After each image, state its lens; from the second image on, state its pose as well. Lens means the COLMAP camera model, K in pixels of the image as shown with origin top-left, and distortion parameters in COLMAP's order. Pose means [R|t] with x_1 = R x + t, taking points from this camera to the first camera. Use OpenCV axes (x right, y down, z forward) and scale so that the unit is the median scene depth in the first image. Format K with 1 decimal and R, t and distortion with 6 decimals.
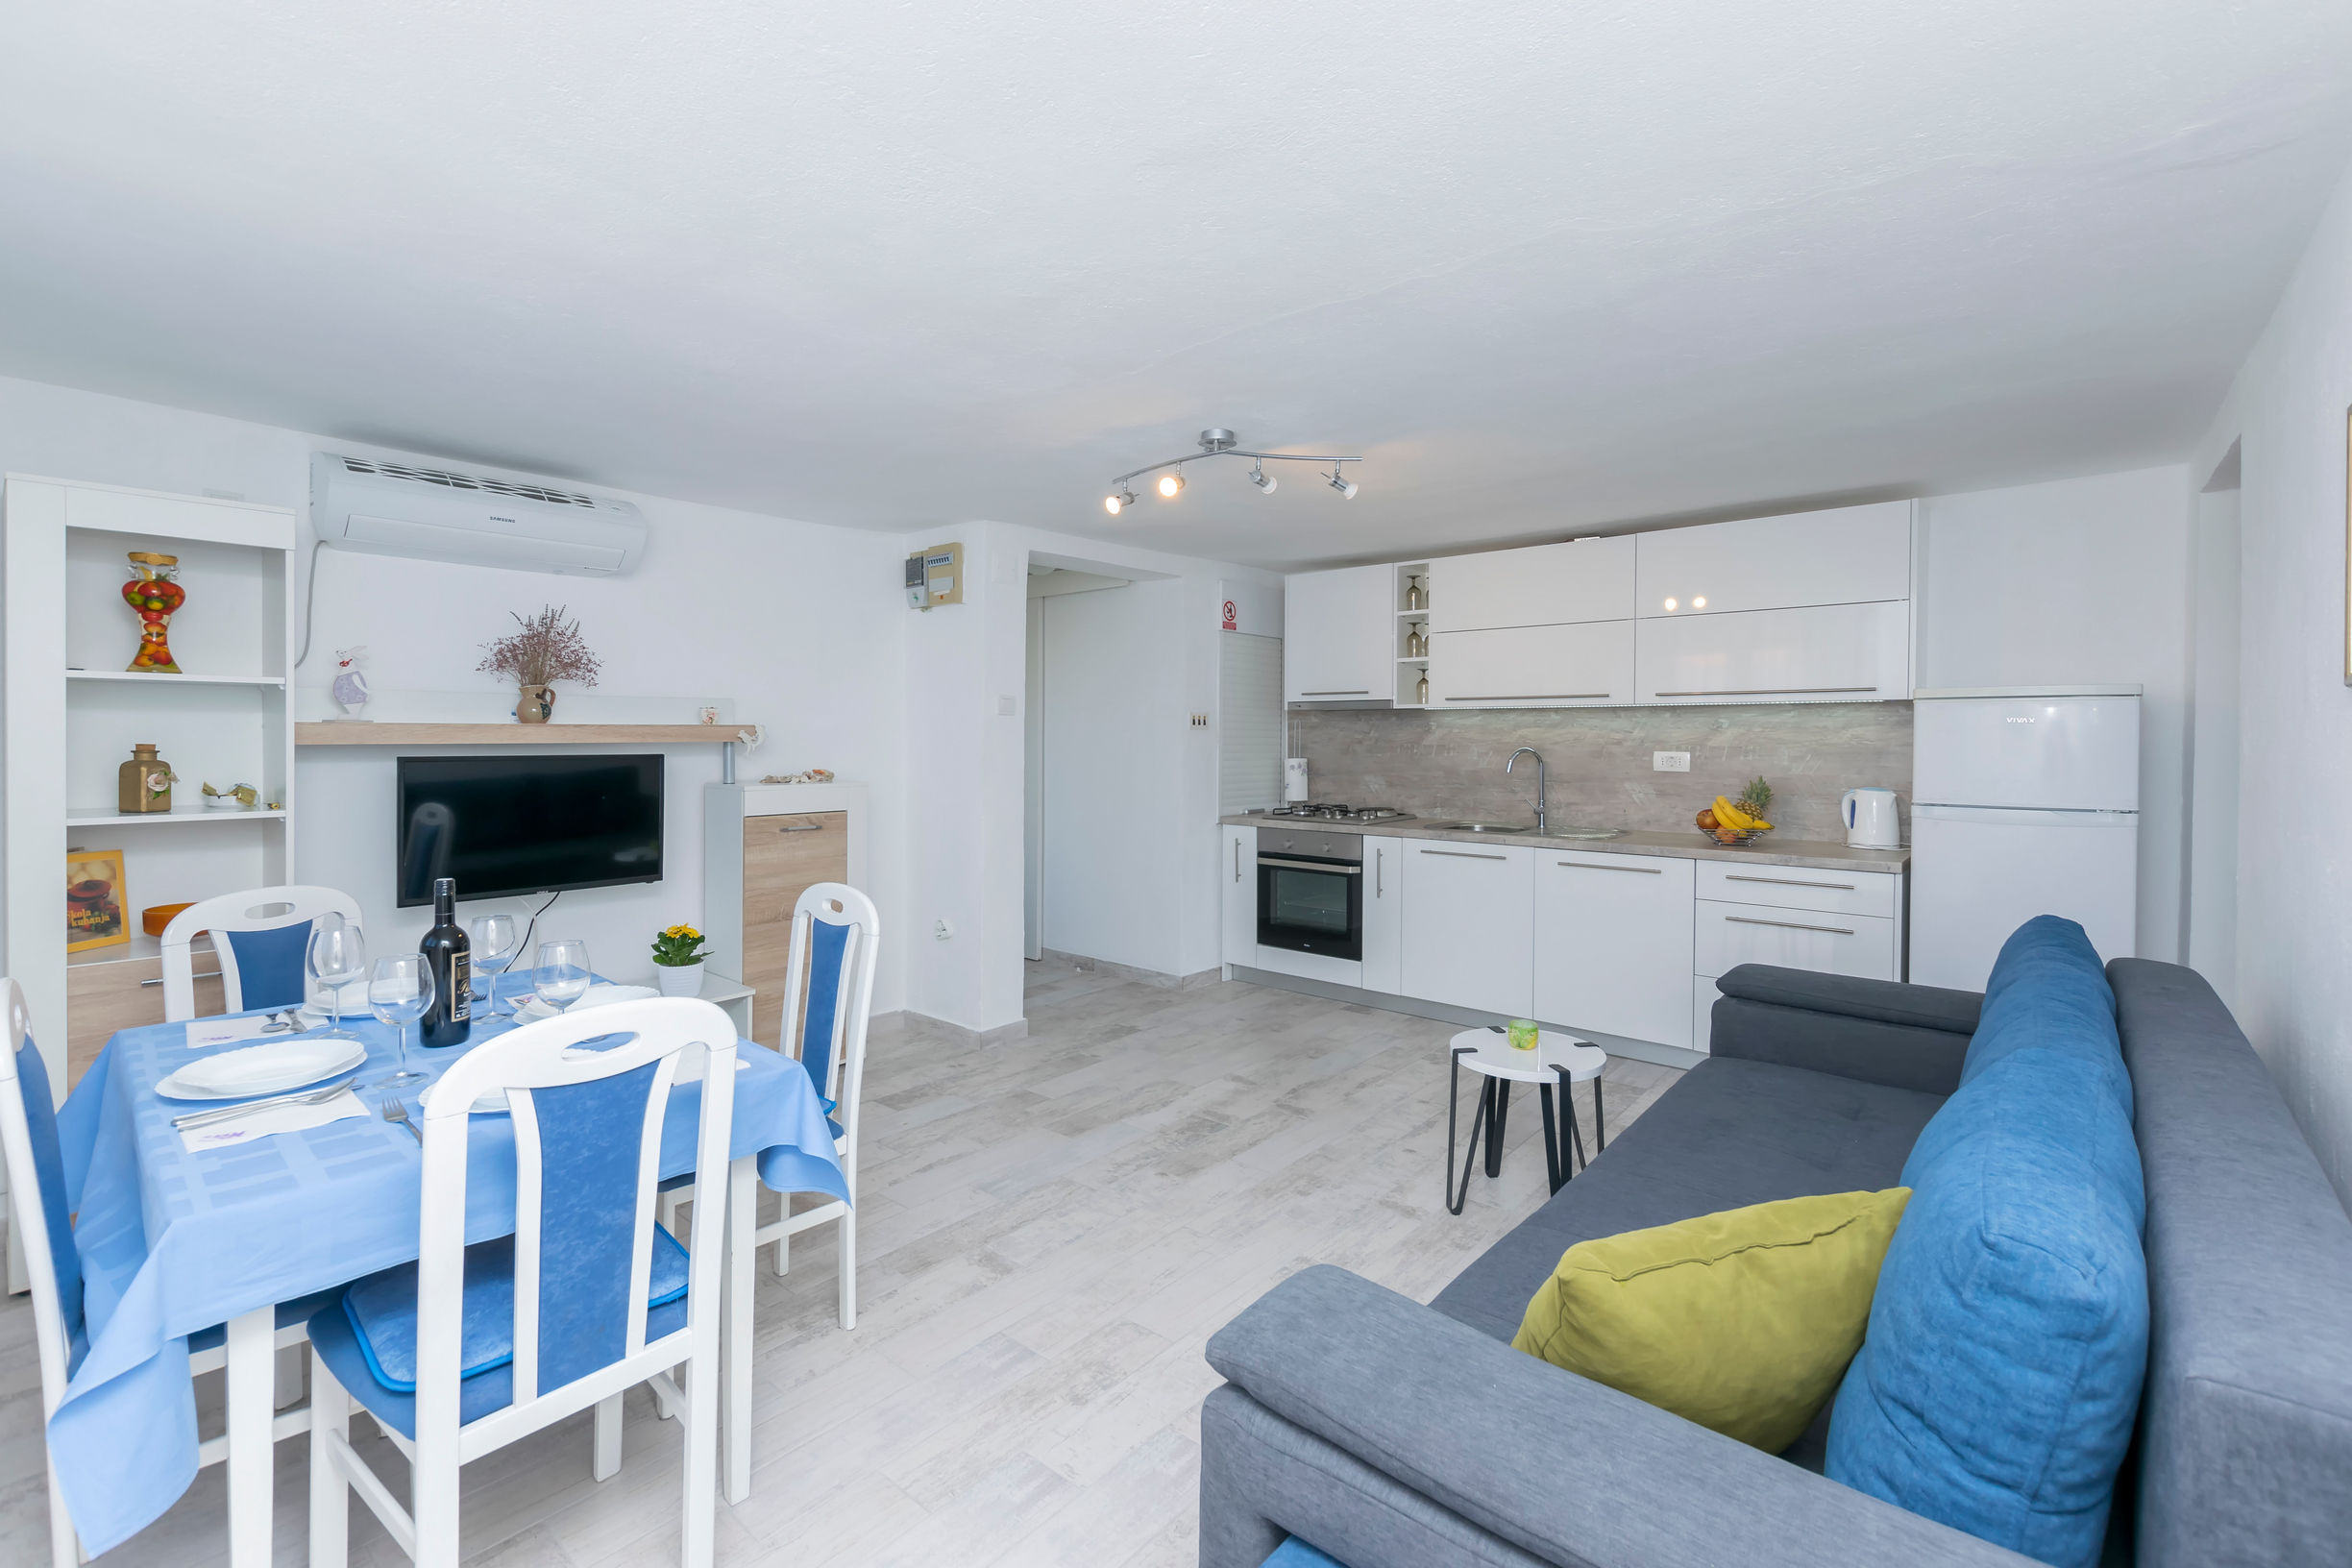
lens RADIAL K [[1047.1, 0, 1208.1], [0, 1047.1, 763.3], [0, 0, 1]] dist [0.001913, -0.000181]
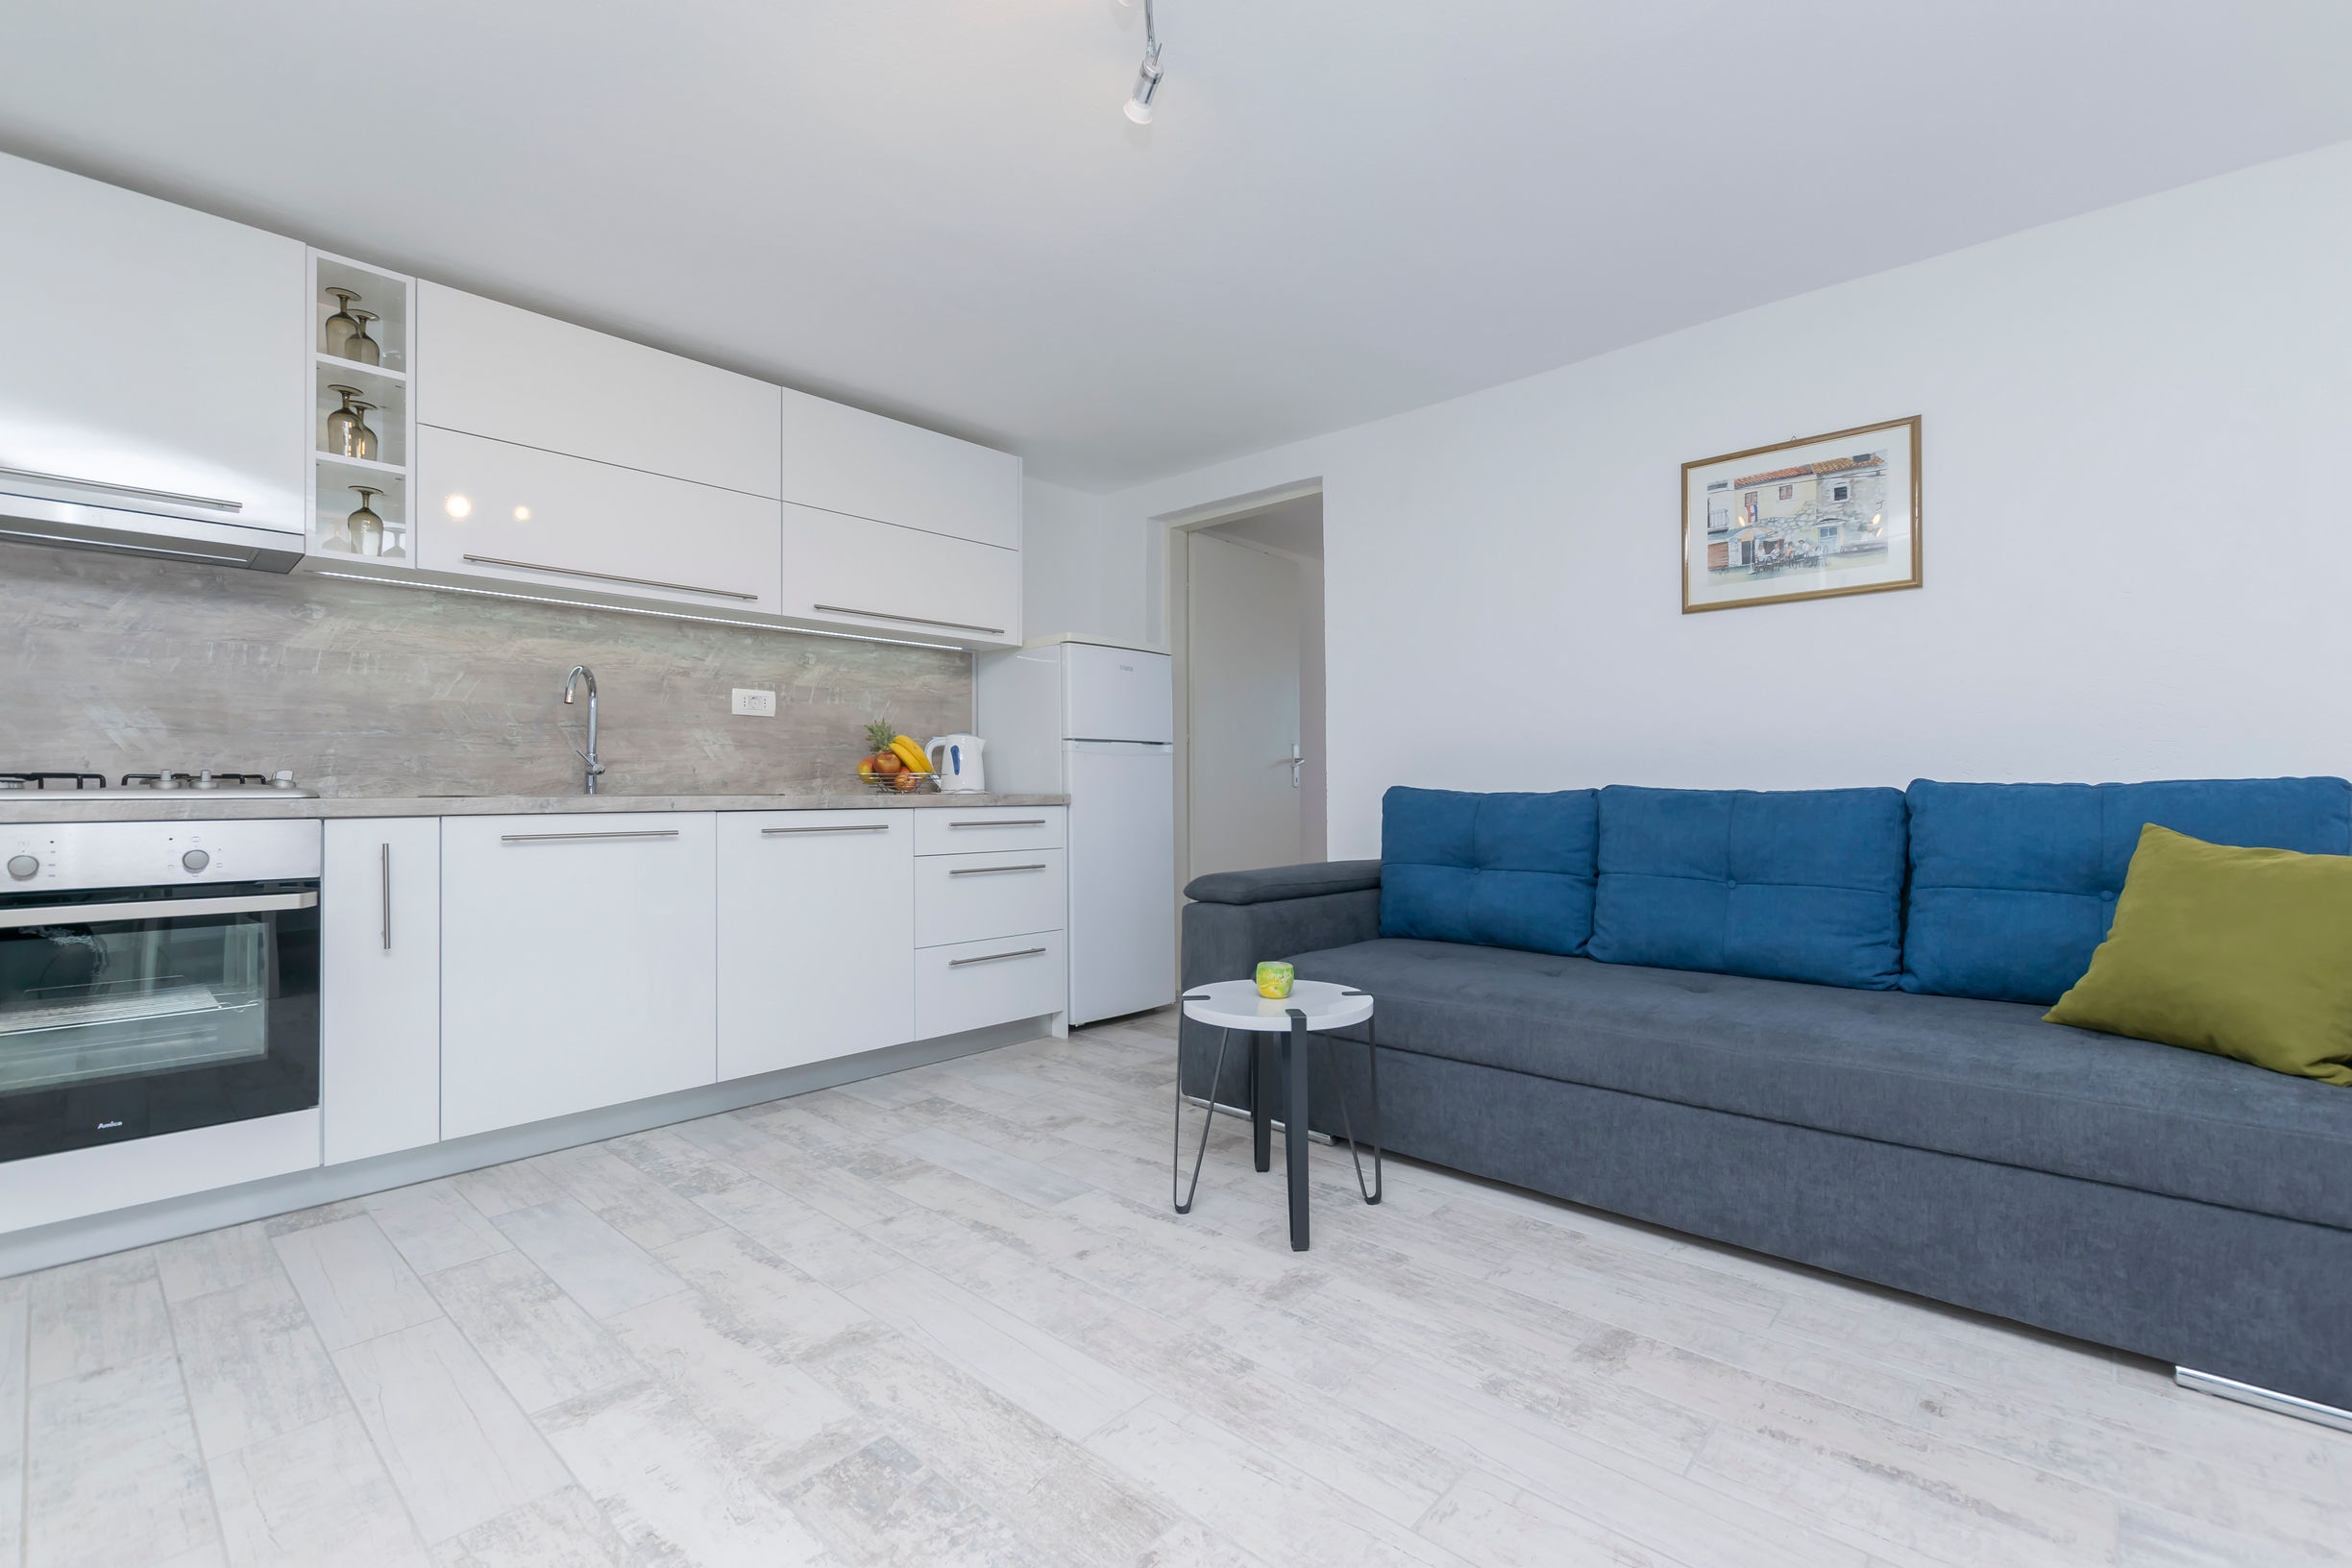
lens RADIAL K [[1014.1, 0, 1173.5], [0, 1014.1, 784.4], [0, 0, 1]] dist [0.003264, -0.000624]
pose [[0.049759, 0.005907, 0.998744, -0.316693], [0.039738, 0.999179, -0.007889, 0.084983], [-0.997970, 0.040080, 0.049483, 0.731852]]
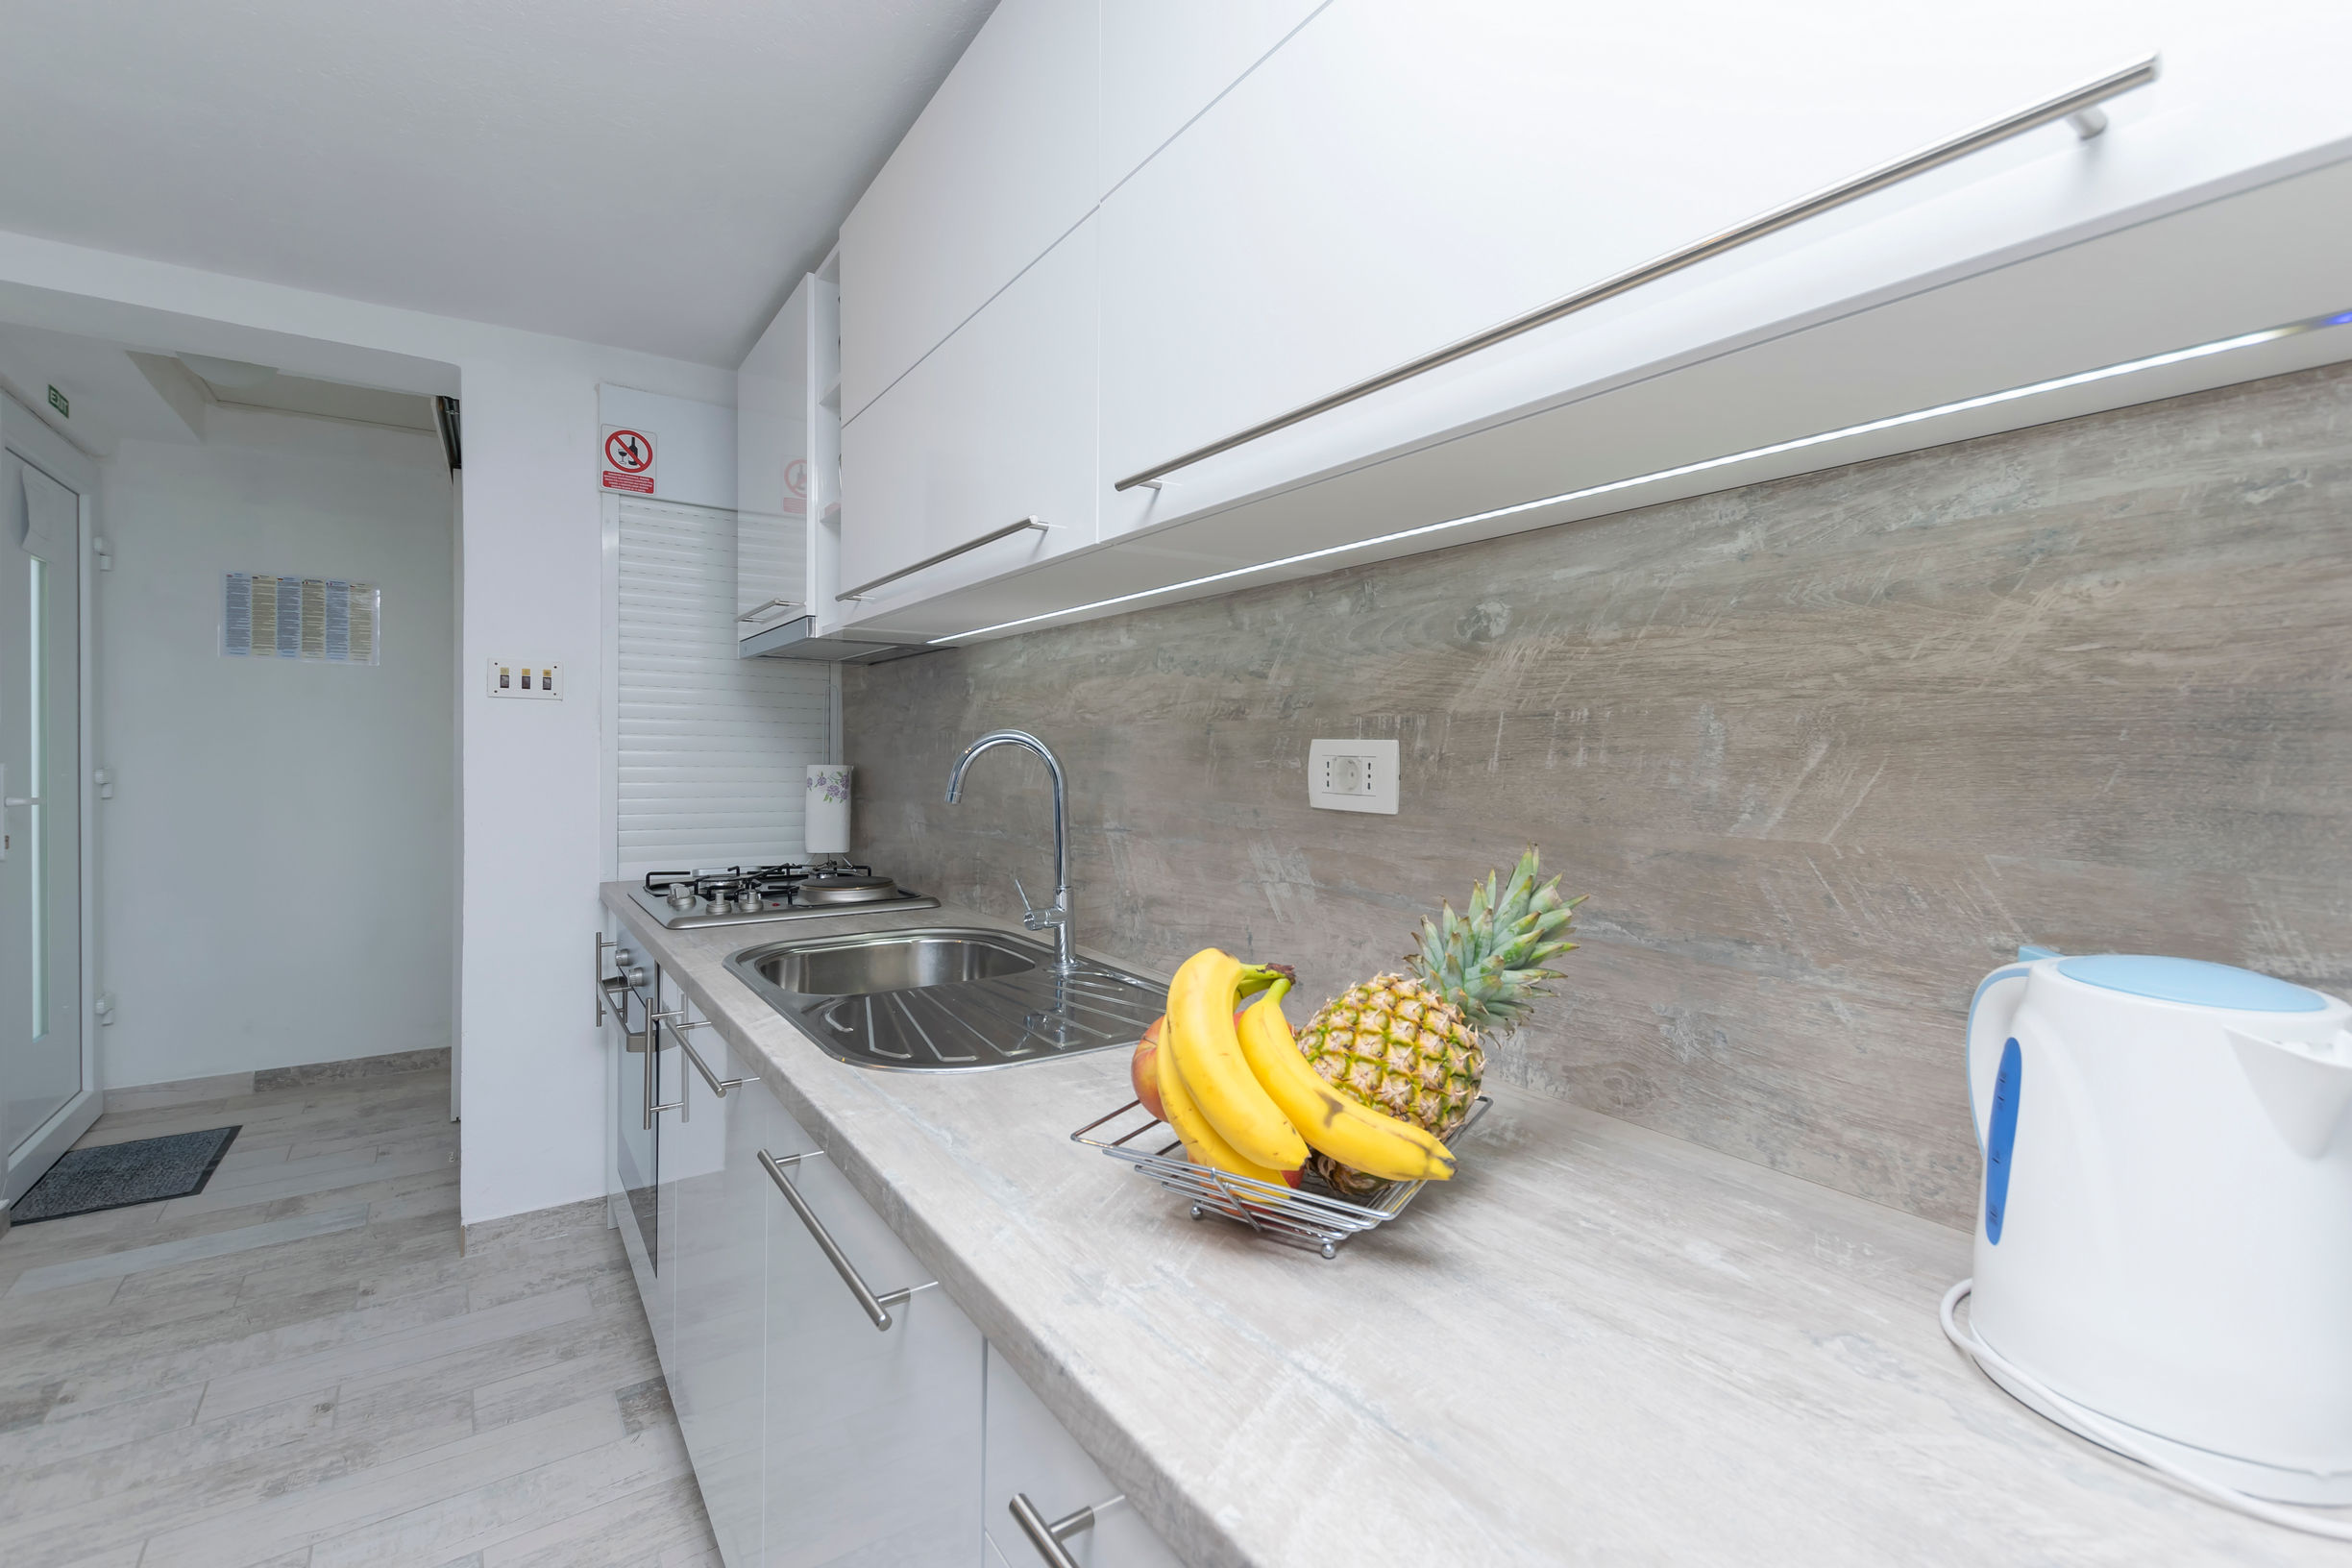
lens RADIAL K [[1031.4, 0, 1232.6], [0, 1031.4, 785.6], [0, 0, 1]] dist [0.001707, 0.000079]
pose [[0.967320, 0.015664, -0.253075, 0.533731], [-0.015968, 0.999872, 0.000852, 0.001661], [0.253056, 0.003217, 0.967446, 0.813044]]
